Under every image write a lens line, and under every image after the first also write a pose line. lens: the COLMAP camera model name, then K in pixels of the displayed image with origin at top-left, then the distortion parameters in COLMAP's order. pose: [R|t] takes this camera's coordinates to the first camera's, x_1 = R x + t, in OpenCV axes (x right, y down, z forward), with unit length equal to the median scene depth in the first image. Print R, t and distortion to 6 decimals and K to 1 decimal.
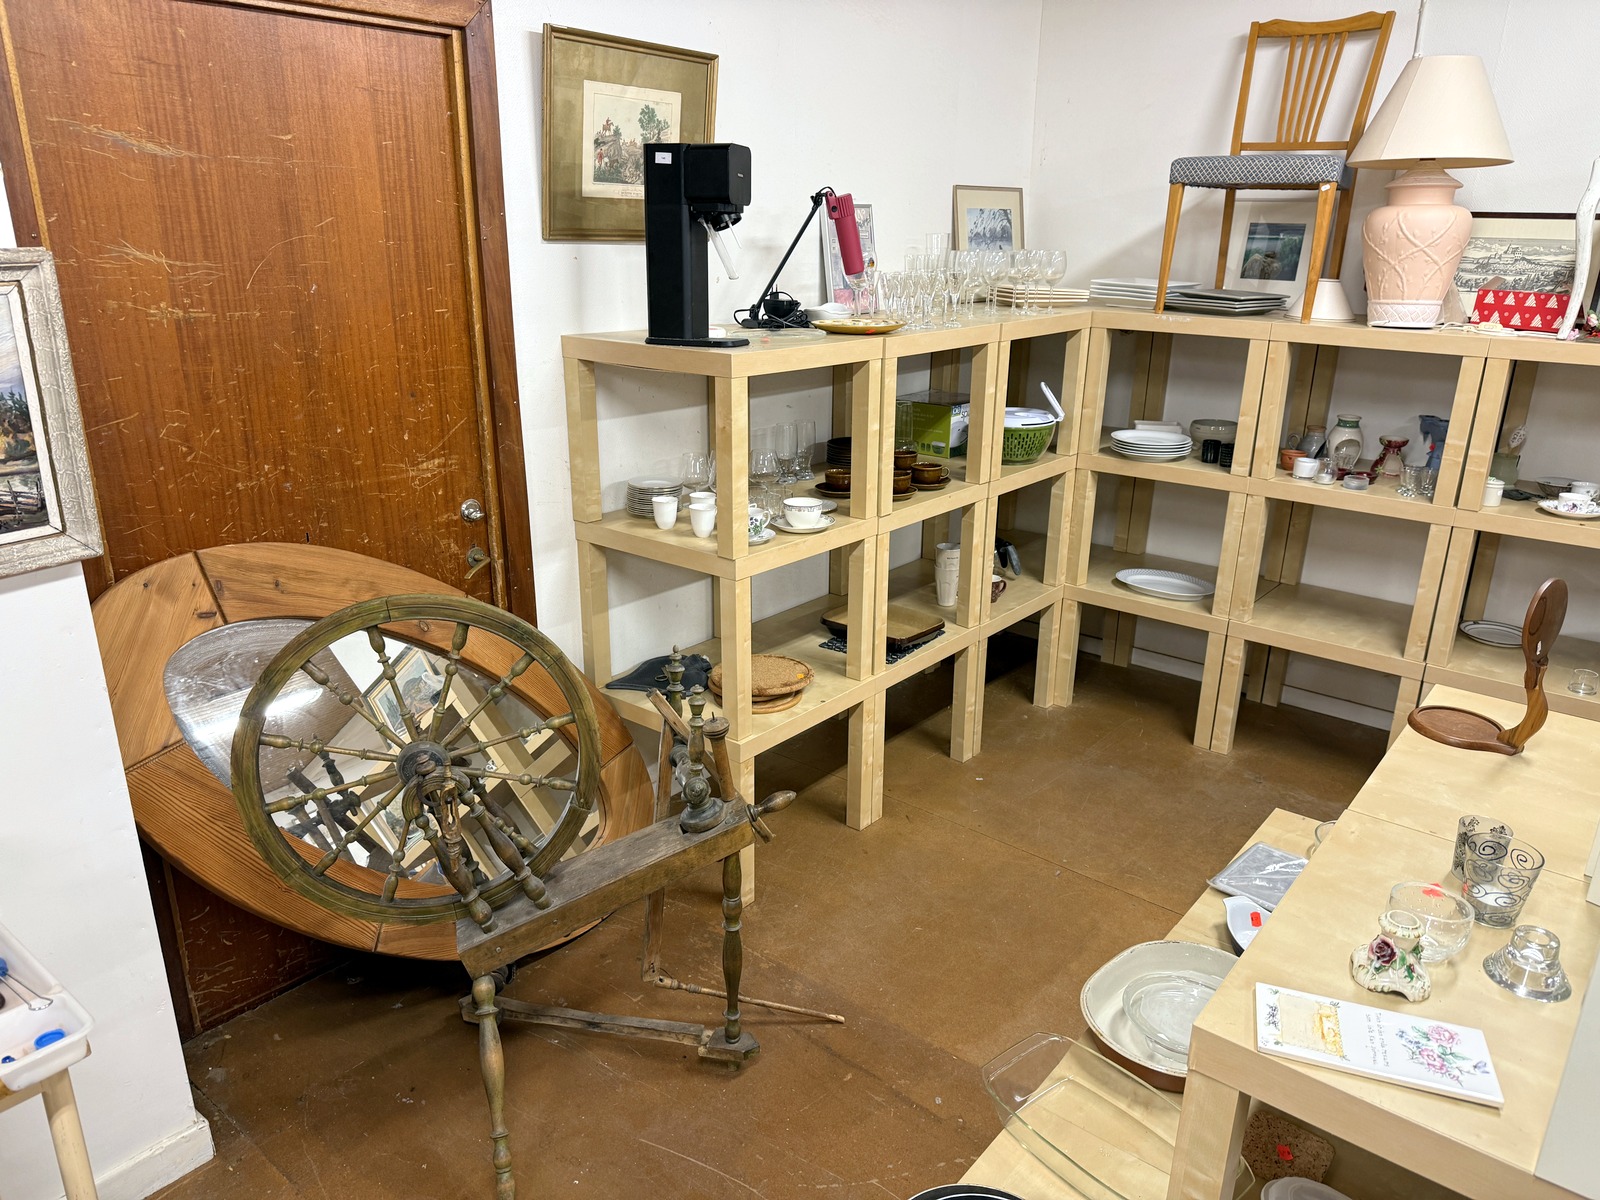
lens RADIAL K [[1138.6, 0, 801.6], [0, 1138.6, 612.8], [0, 0, 1]] dist [0.065767, -0.080050]
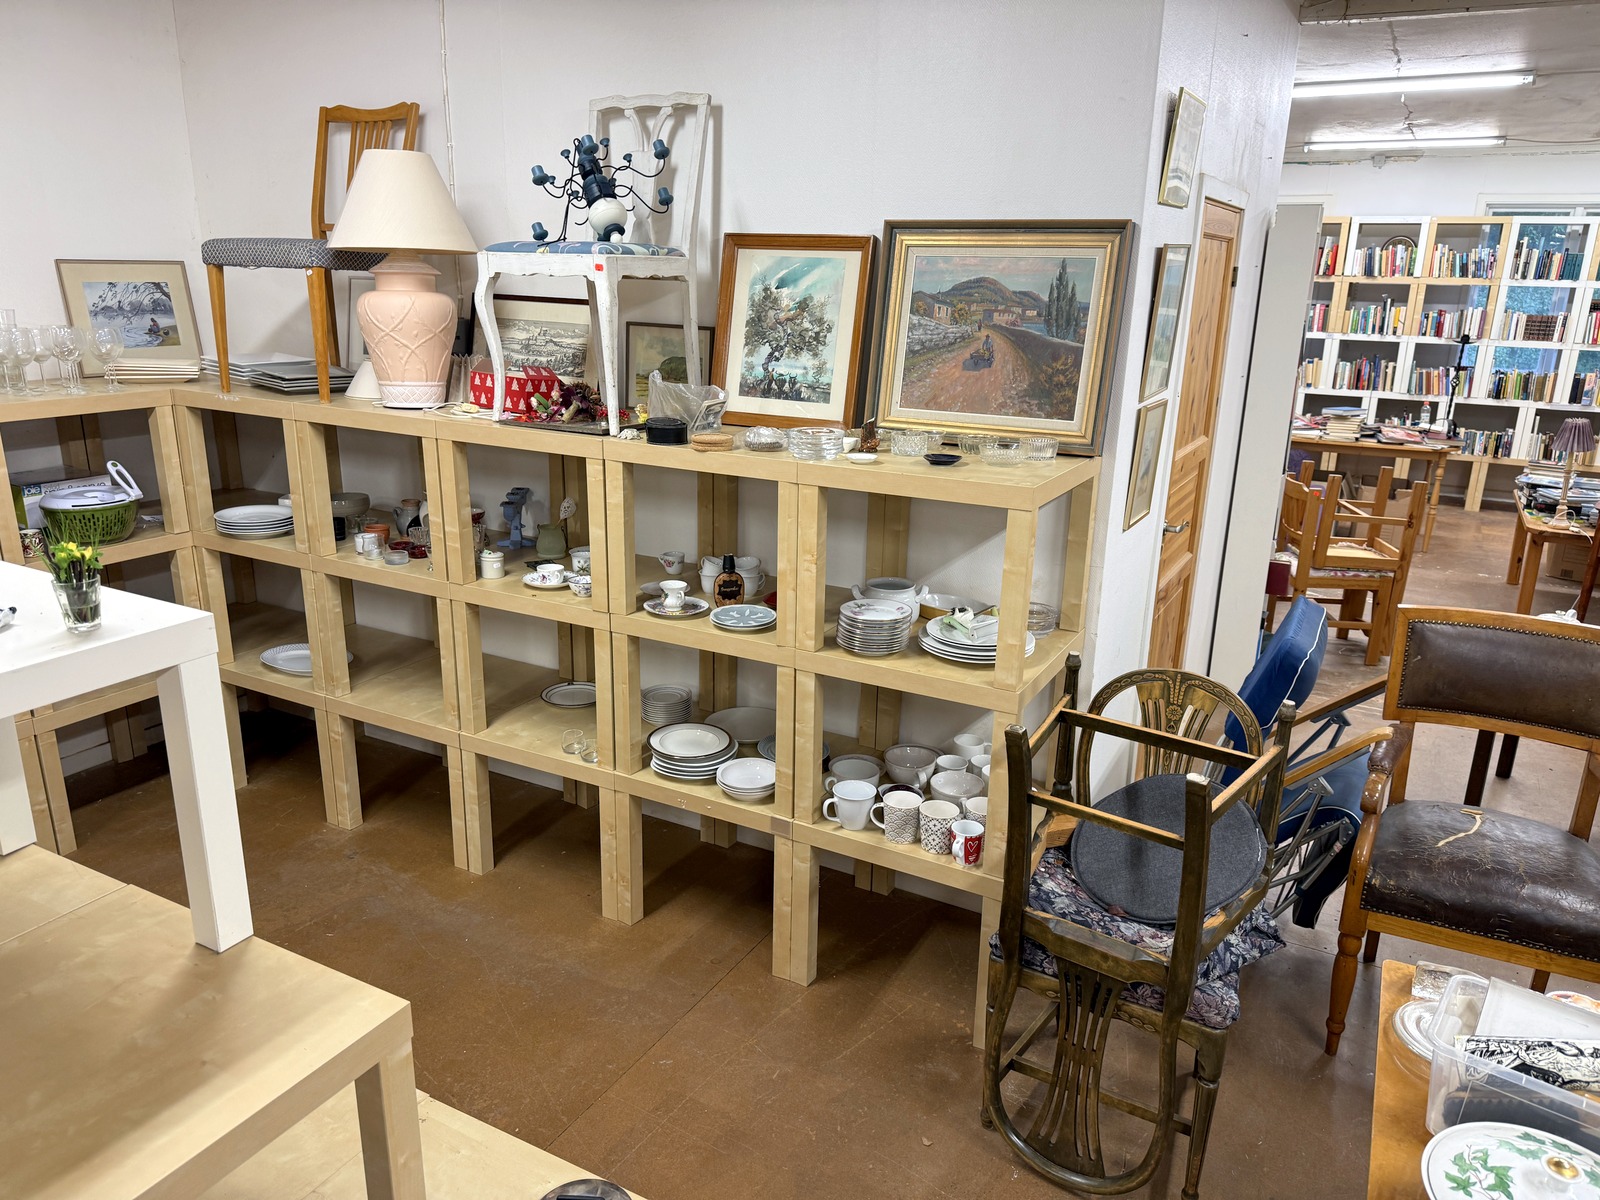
lens RADIAL K [[1138.6, 0, 790.5], [0, 1138.6, 613.8], [0, 0, 1]] dist [0.065767, -0.080050]
pose [[0.984313, -0.044815, 0.170647, 0.869529], [0.050992, 0.998187, -0.031986, -0.018369], [-0.168904, 0.040186, 0.984813, -0.075050]]
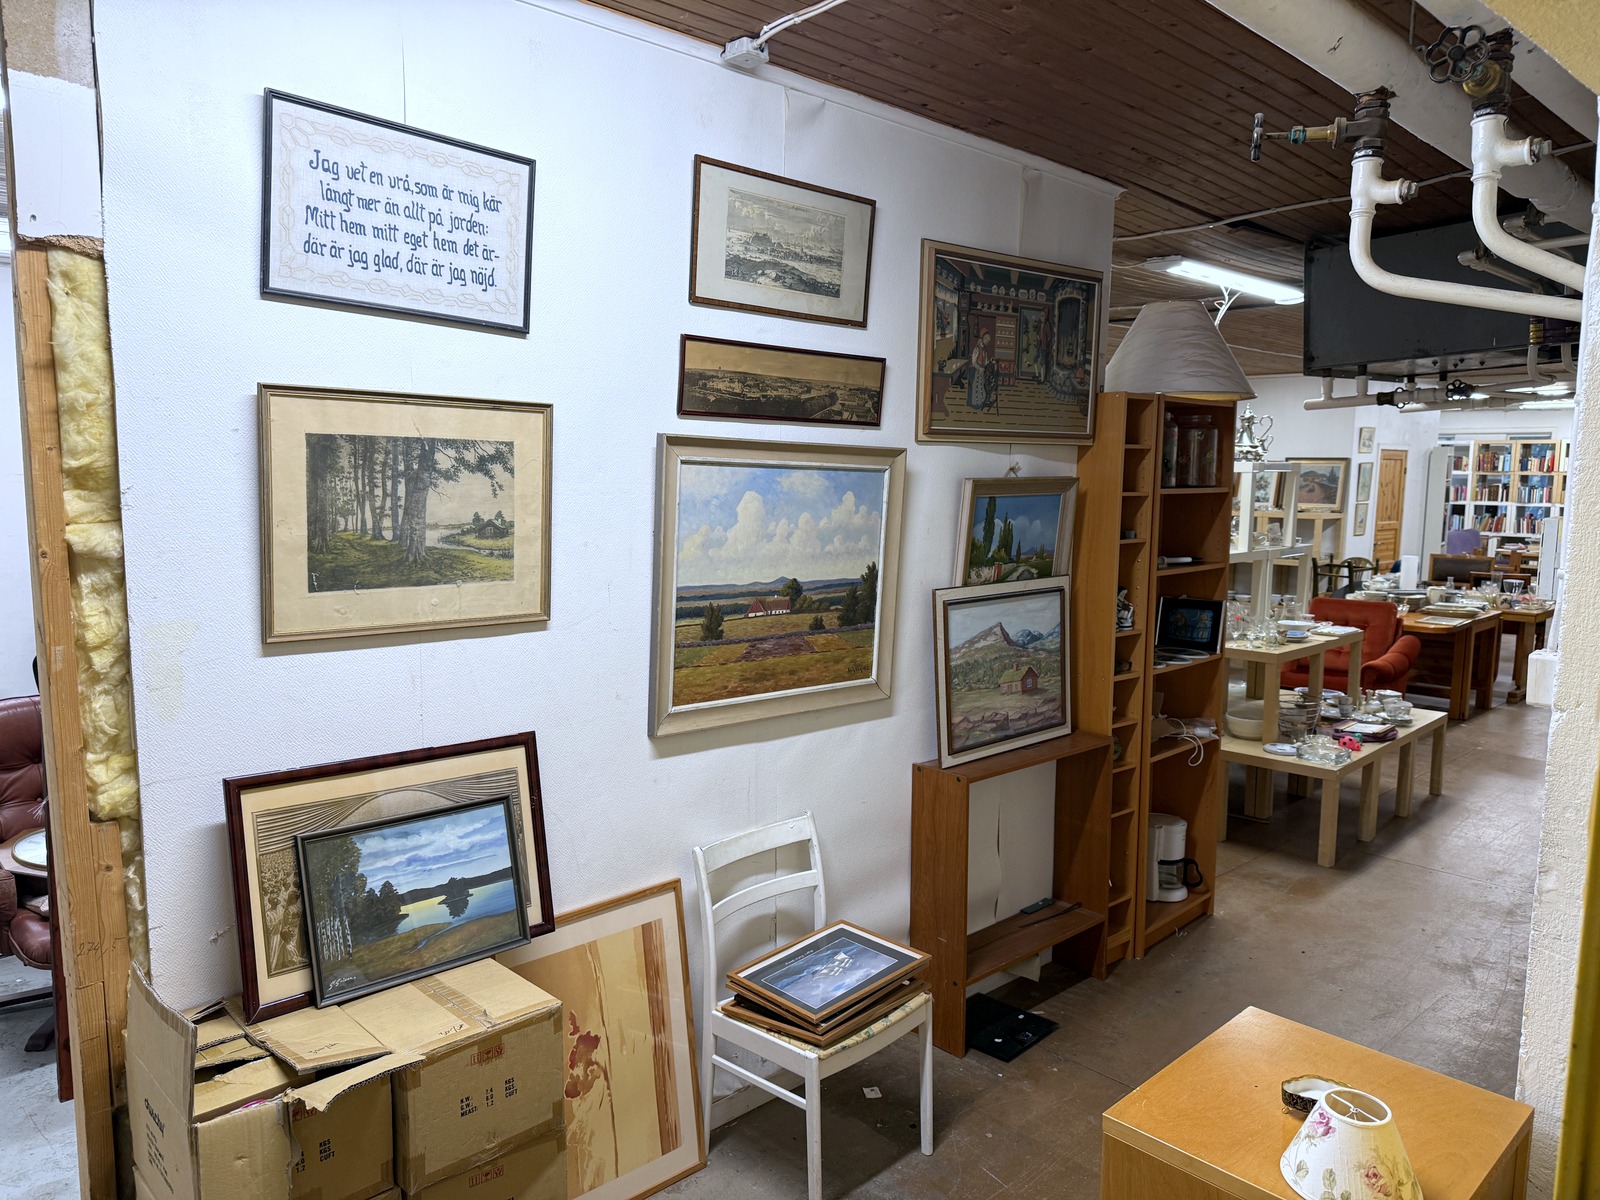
lens RADIAL K [[1138.6, 0, 800.5], [0, 1138.6, 606.7], [0, 0, 1]] dist [0.065767, -0.080050]
pose [[0.991838, 0.015176, -0.126598, -0.163045], [-0.041436, 0.977364, -0.207465, 1.183989], [0.120584, 0.211017, 0.970016, -3.568716]]
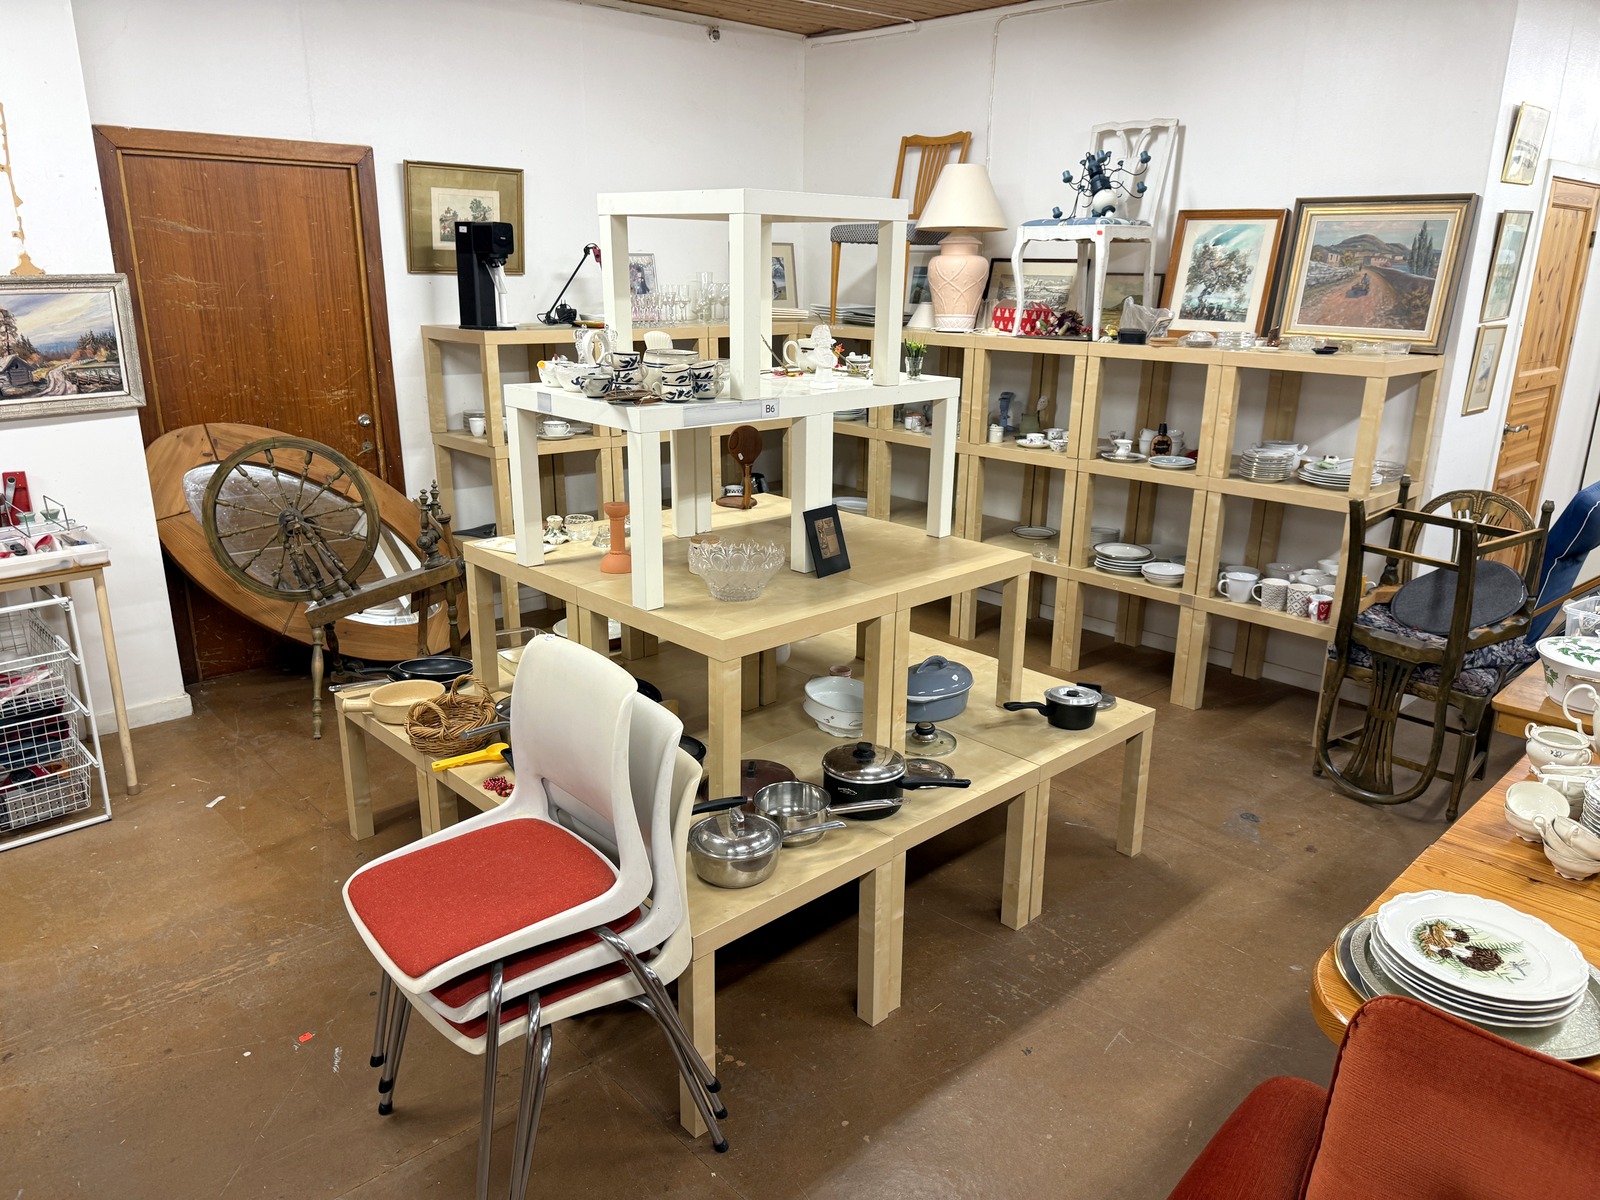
lens RADIAL K [[1138.6, 0, 797.8], [0, 1138.6, 605.3], [0, 0, 1]] dist [0.065767, -0.080050]
pose [[0.990987, 0.036735, -0.128820, 0.681753], [-0.041658, 0.998493, -0.035725, 0.256763], [0.127314, 0.040770, 0.991024, -0.754050]]
